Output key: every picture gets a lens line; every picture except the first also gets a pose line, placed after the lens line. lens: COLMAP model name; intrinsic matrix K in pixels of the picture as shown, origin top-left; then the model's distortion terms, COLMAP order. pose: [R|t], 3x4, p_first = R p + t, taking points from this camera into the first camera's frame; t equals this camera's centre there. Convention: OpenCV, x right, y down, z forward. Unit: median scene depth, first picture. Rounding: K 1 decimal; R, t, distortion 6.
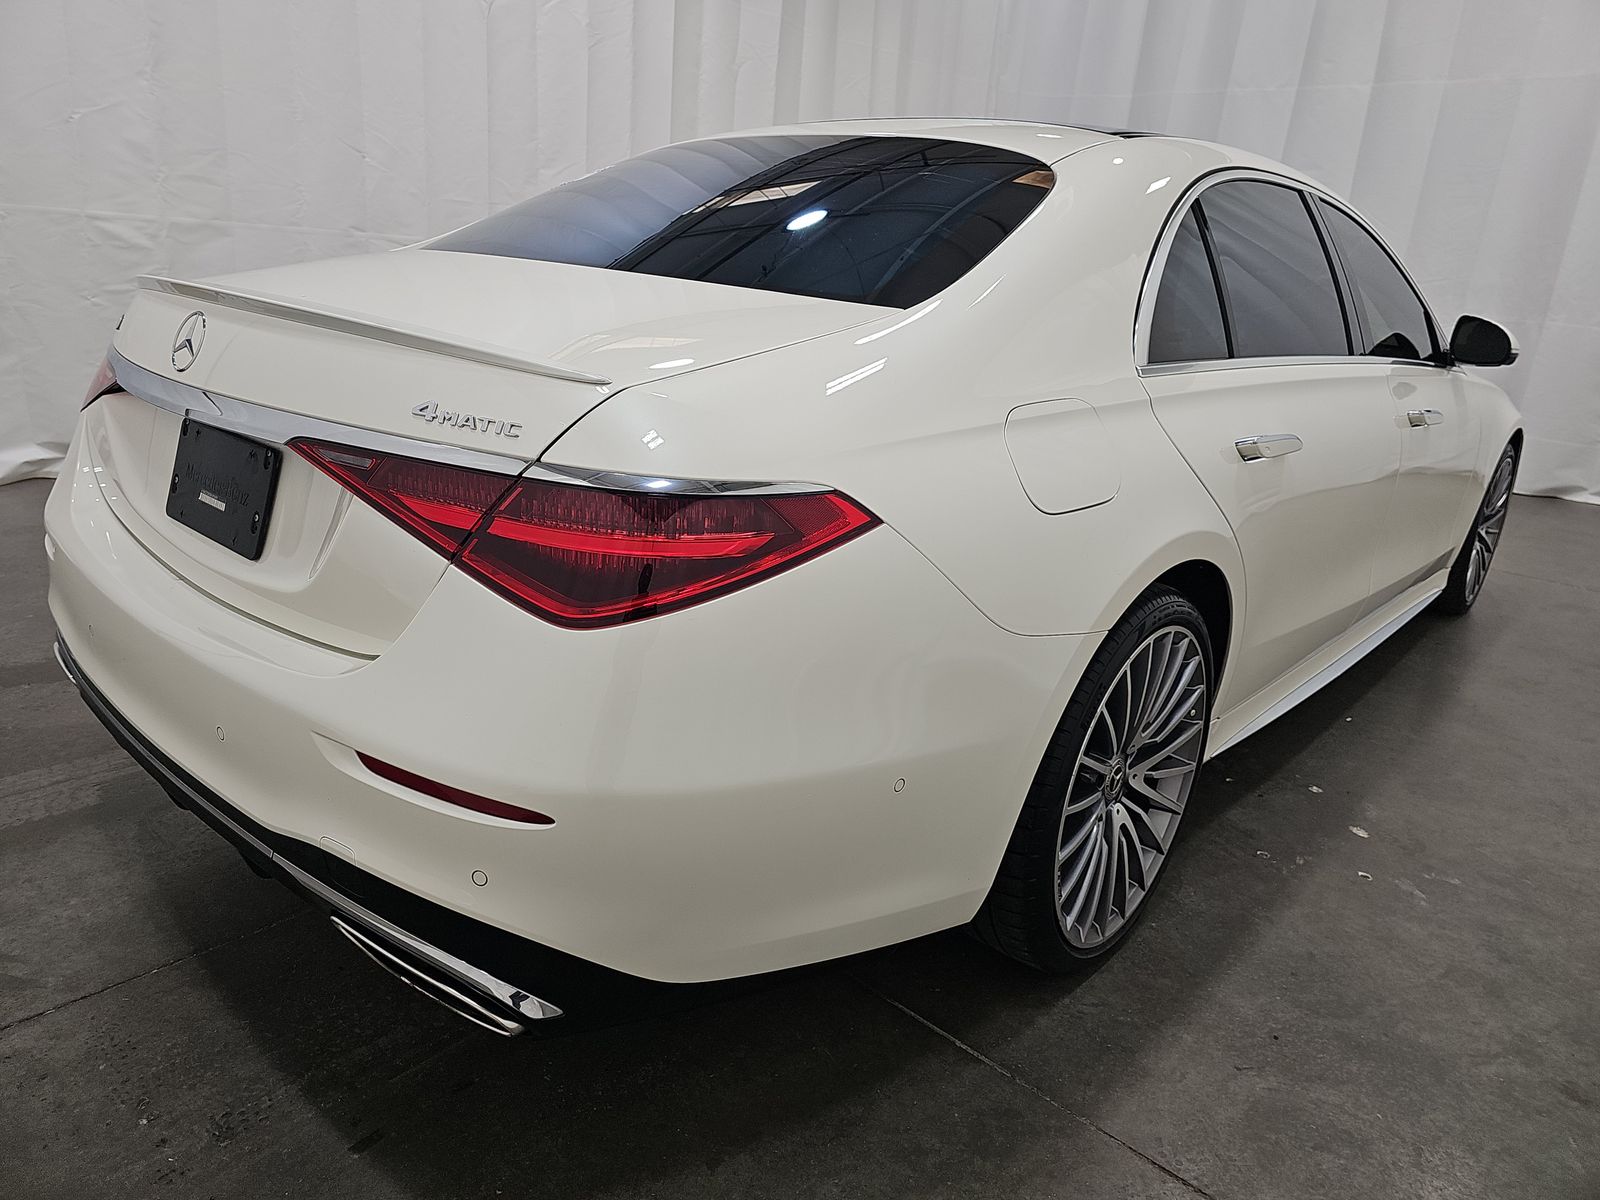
lens RADIAL K [[1075.8, 0, 800.0], [0, 1075.8, 600.0], [0, 0, 1]] dist [0.014421, -0.001520]
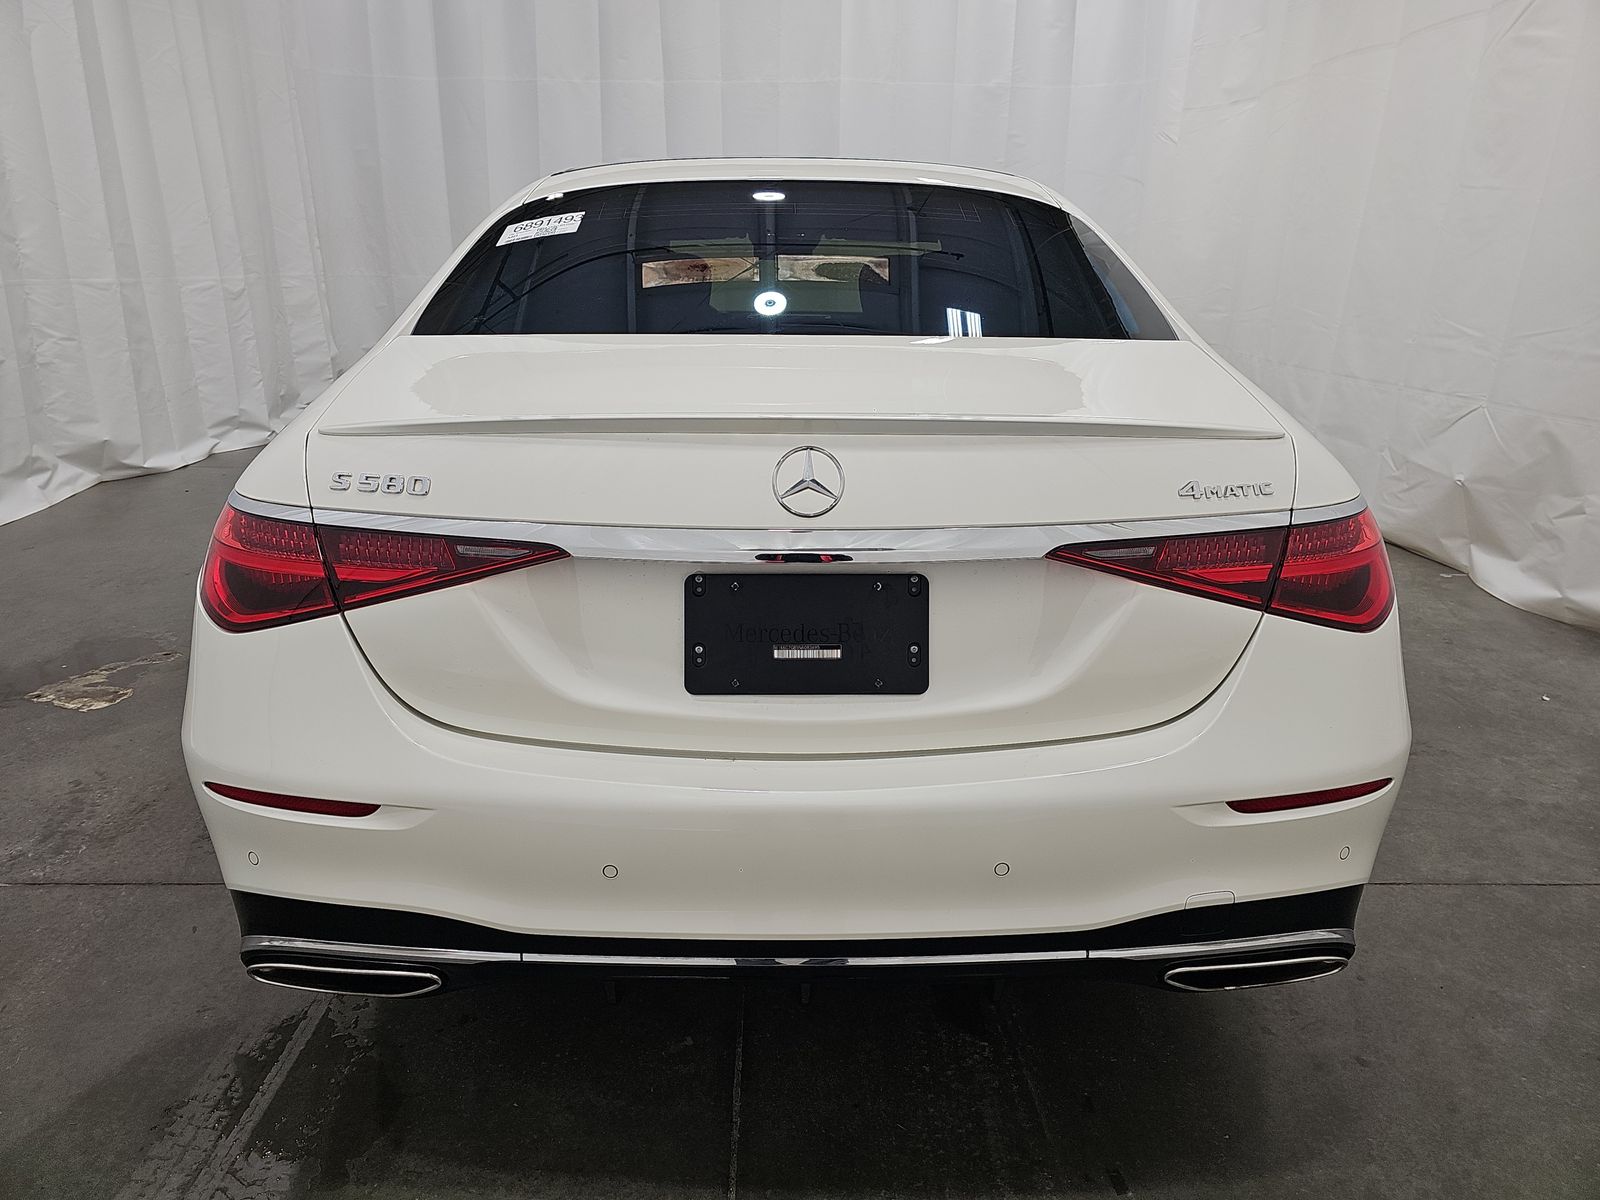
lens RADIAL K [[1075.8, 0, 800.0], [0, 1075.8, 600.0], [0, 0, 1]] dist [0.014421, -0.001520]
pose [[0.730348, -0.271551, 0.626779, -0.352366], [0.253021, 0.959861, 0.121027, -0.078280], [-0.634485, 0.070197, 0.769741, 0.105812]]
